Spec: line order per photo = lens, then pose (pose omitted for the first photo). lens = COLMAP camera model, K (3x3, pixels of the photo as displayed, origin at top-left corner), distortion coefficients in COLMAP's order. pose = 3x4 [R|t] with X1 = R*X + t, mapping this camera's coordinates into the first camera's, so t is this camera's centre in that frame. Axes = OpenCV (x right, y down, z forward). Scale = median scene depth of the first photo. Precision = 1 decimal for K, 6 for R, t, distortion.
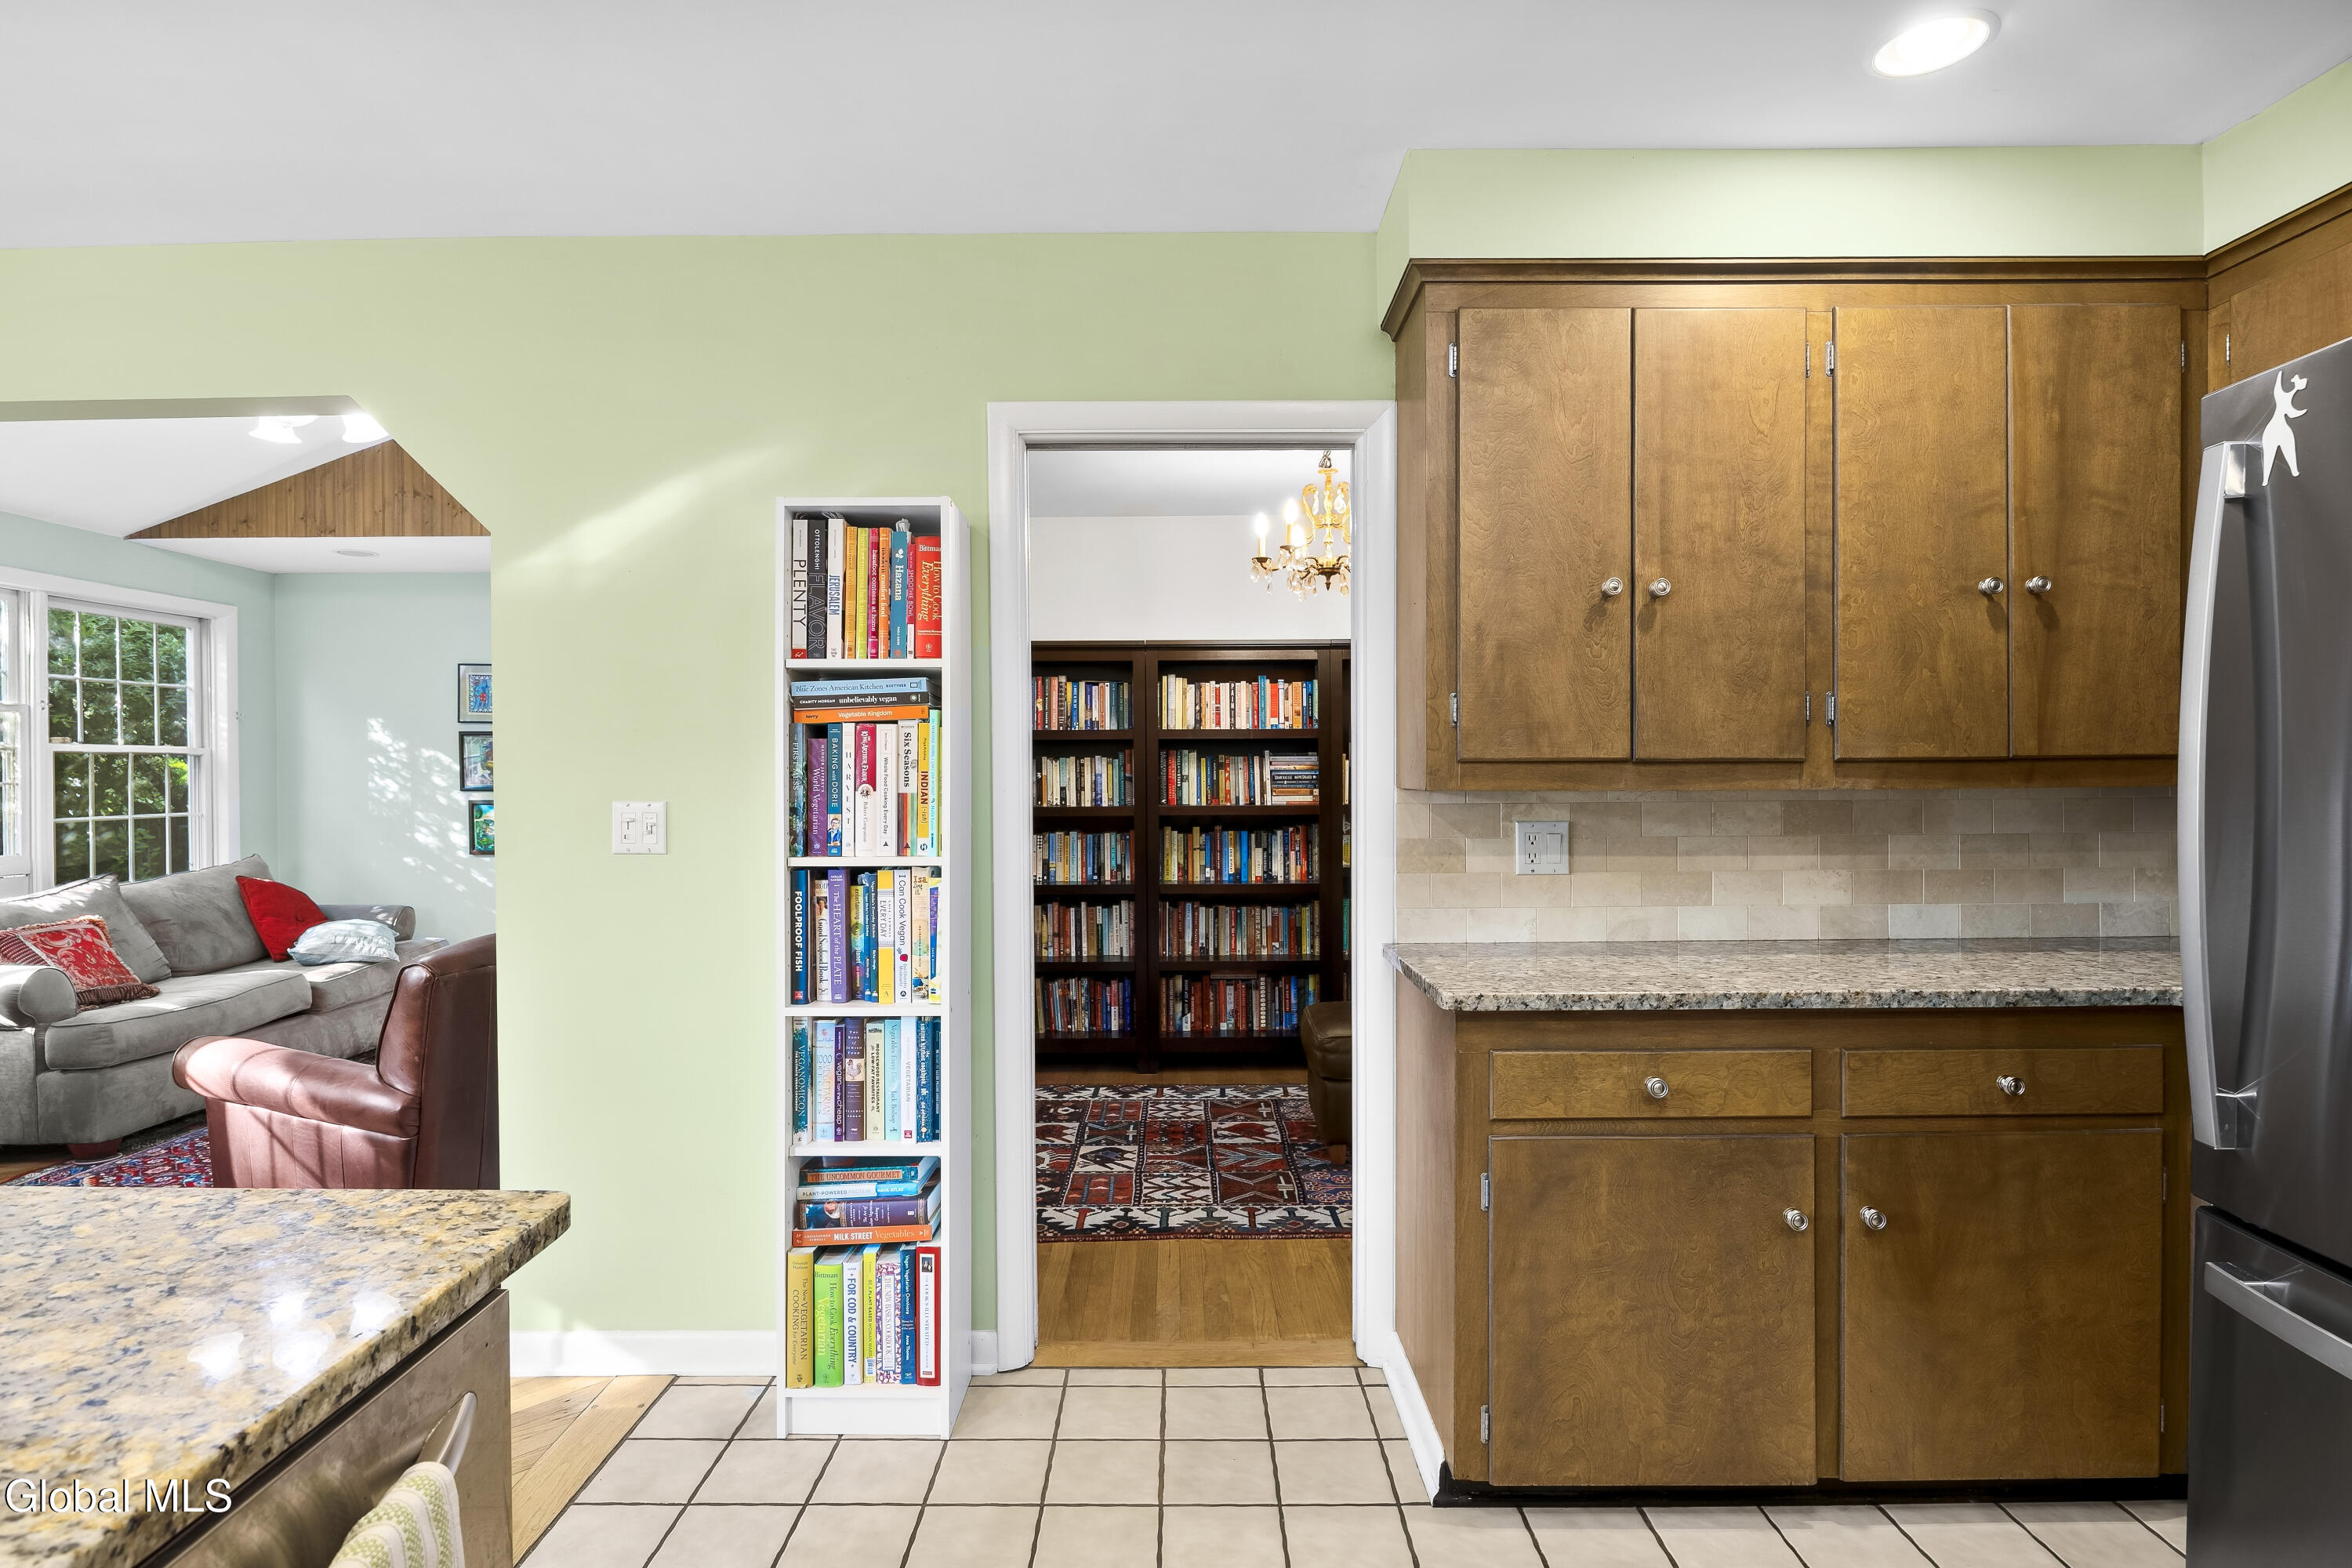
lens RADIAL K [[1188.8, 0, 1162.3], [0, 1188.8, 786.0], [0, 0, 1]] dist [-0.003172, -0.001167]
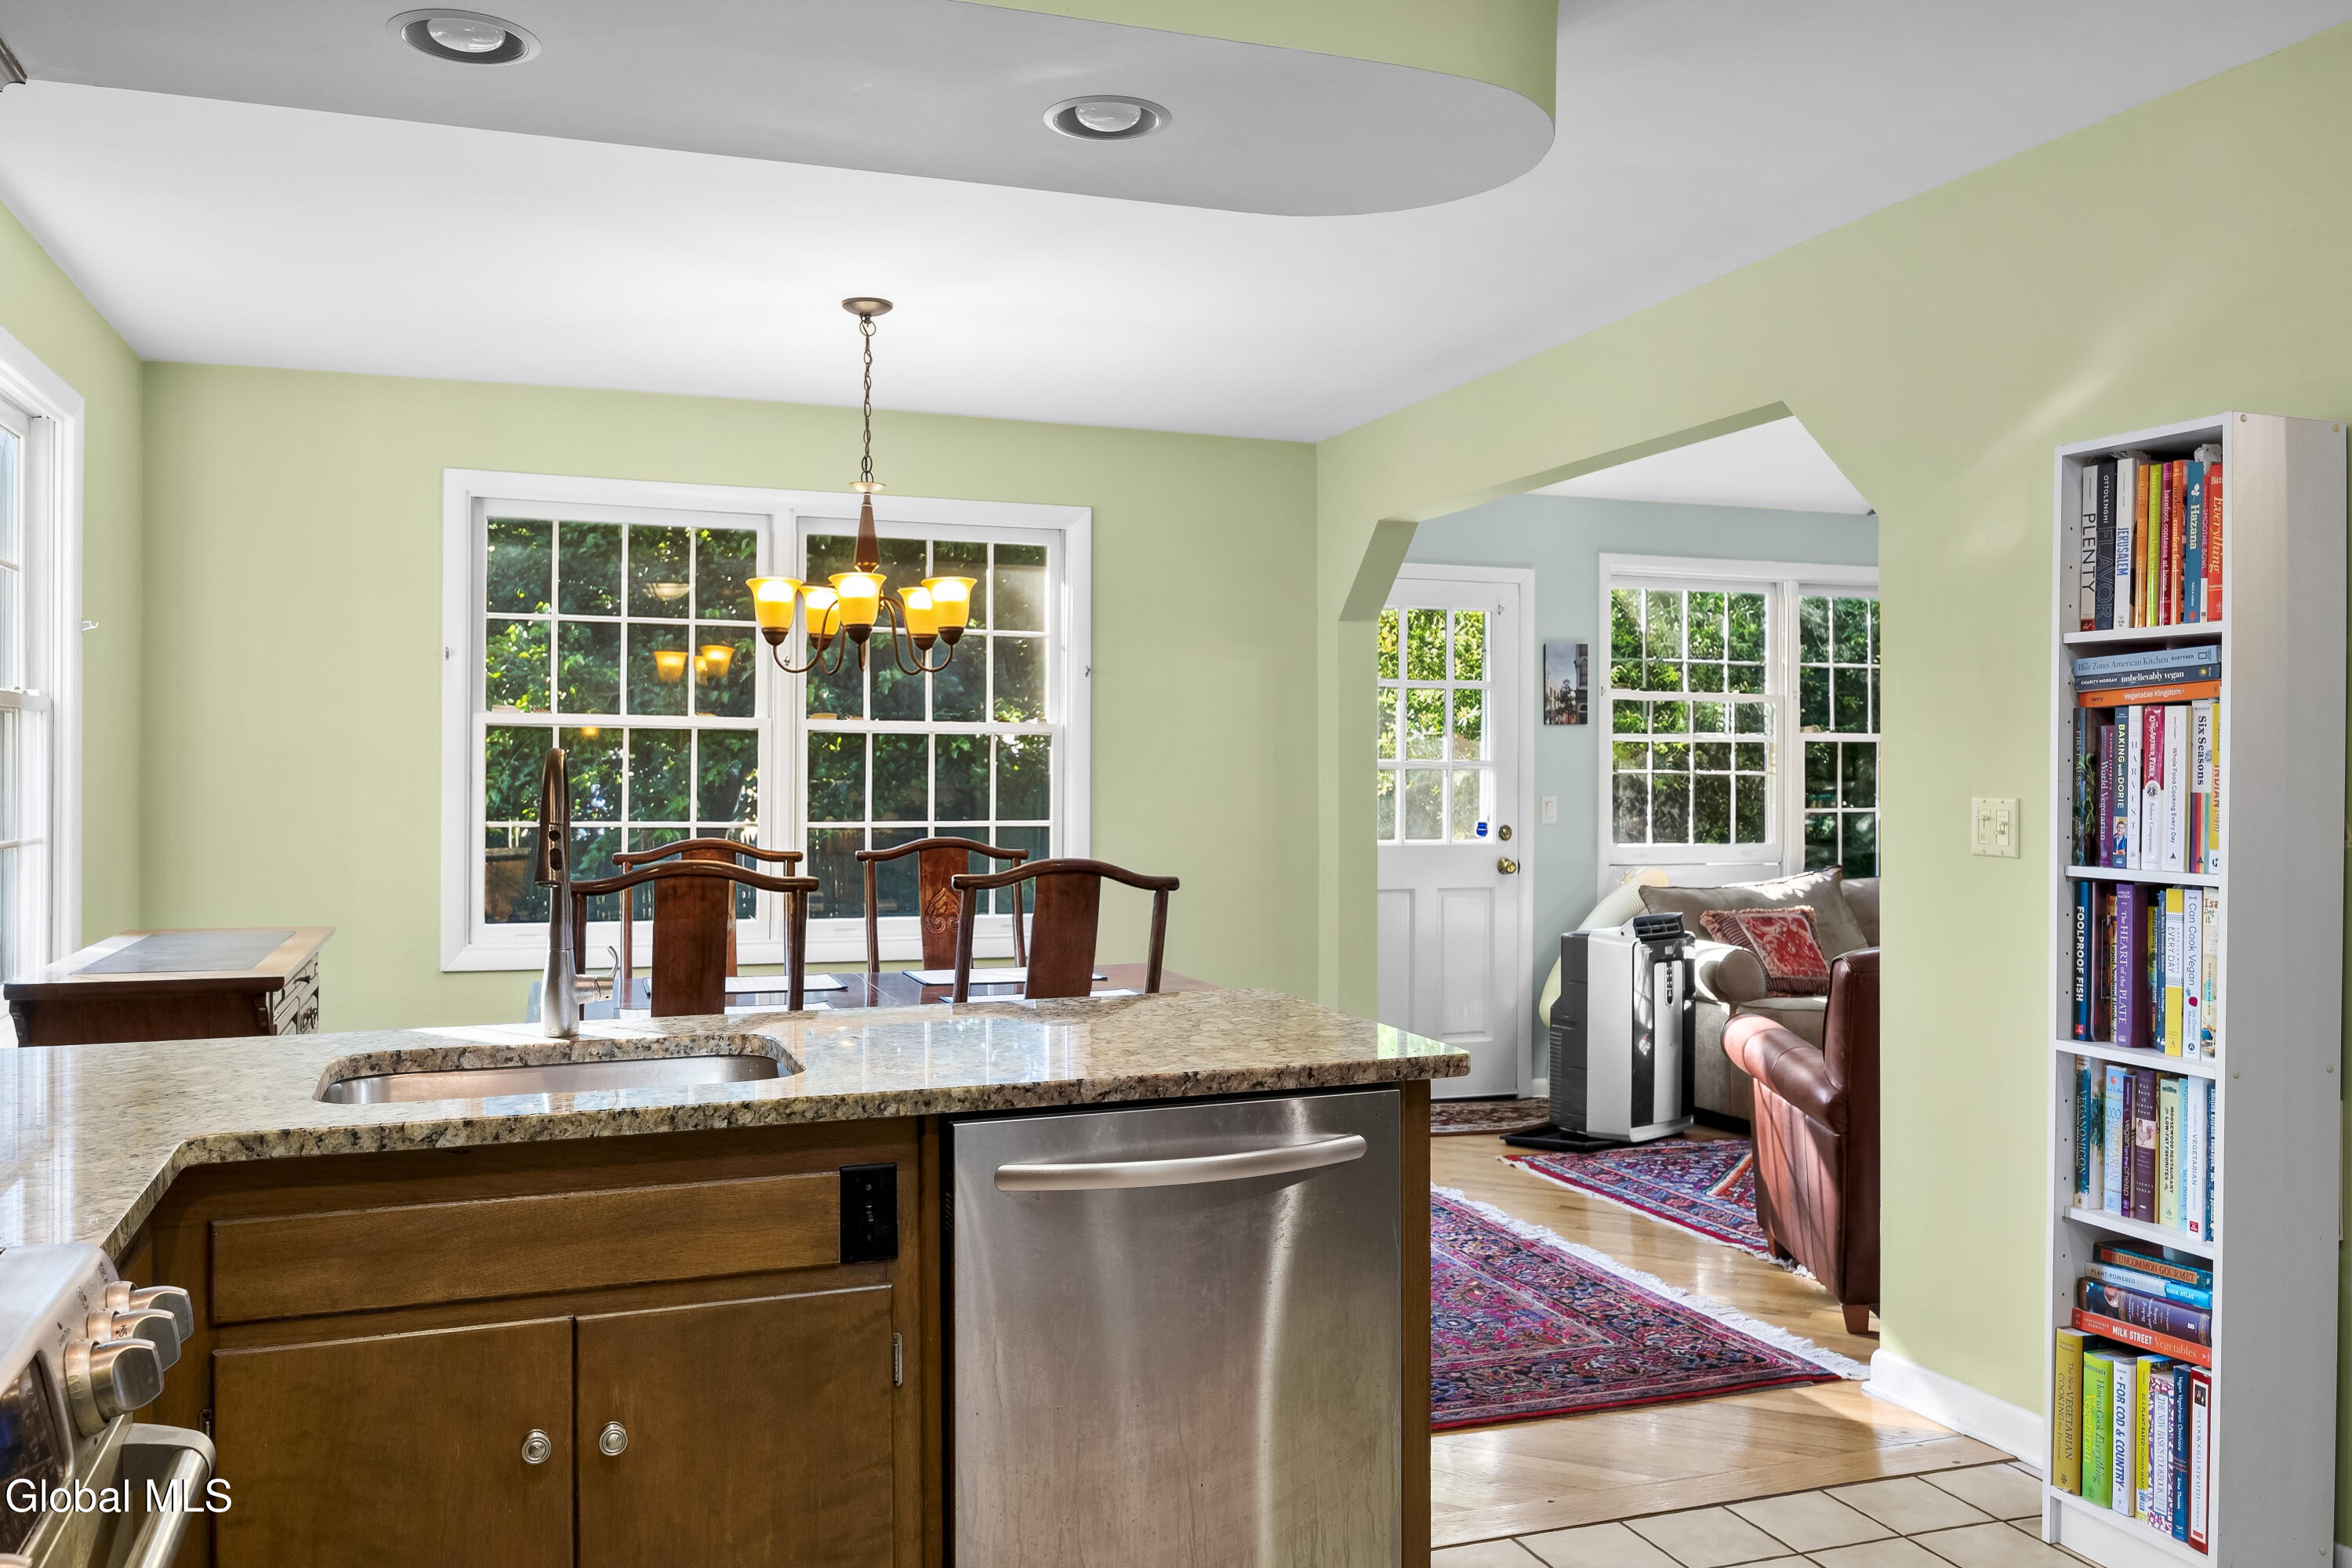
lens RADIAL K [[1822.4, 0, 1172.2], [0, 1822.4, 754.3], [0, 0, 1]] dist [0.006595, 0.001337]
pose [[0.349526, -0.000587, -0.936927, 0.681030], [-0.014067, 0.999884, -0.005875, -0.002898], [0.936821, 0.015233, 0.349477, -0.060709]]
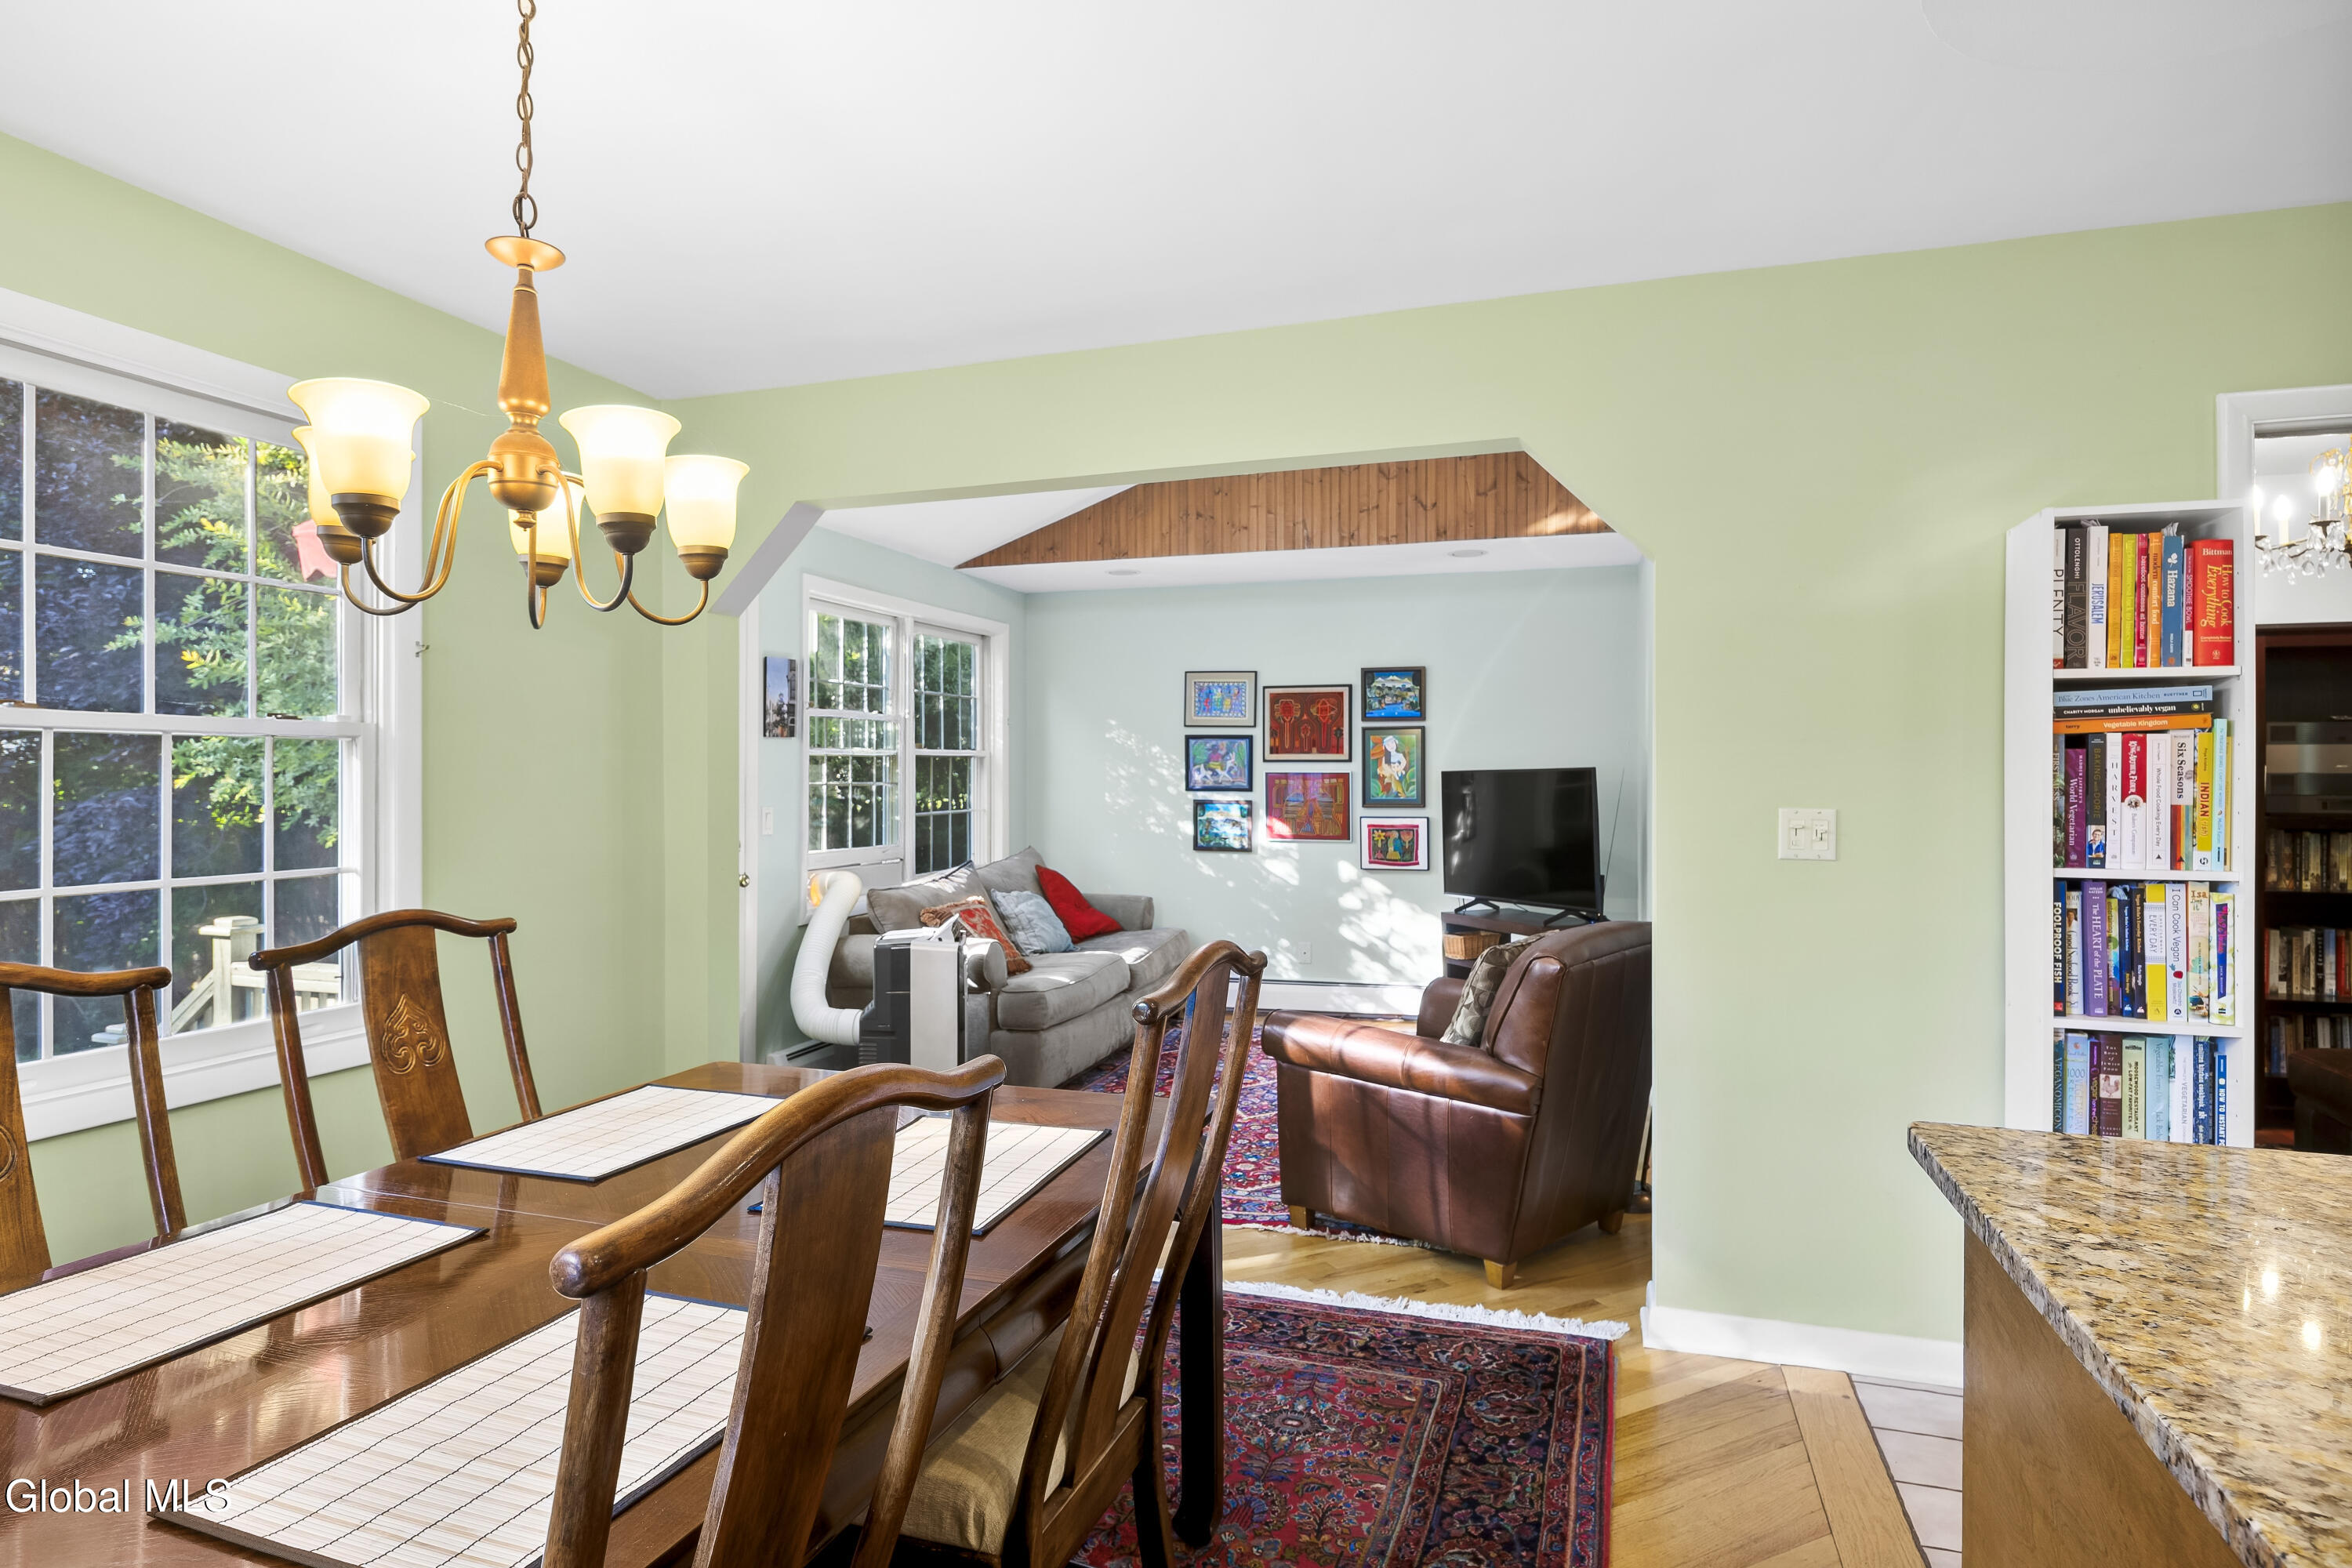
lens RADIAL K [[1271.9, 0, 1179.1], [0, 1271.9, 776.5], [0, 0, 1]] dist [-0.001537, -0.000986]
pose [[0.950802, 0.005058, -0.309757, -0.671813], [-0.007161, 0.999958, -0.005653, -0.005479], [0.309715, 0.007593, 0.950799, -0.238890]]
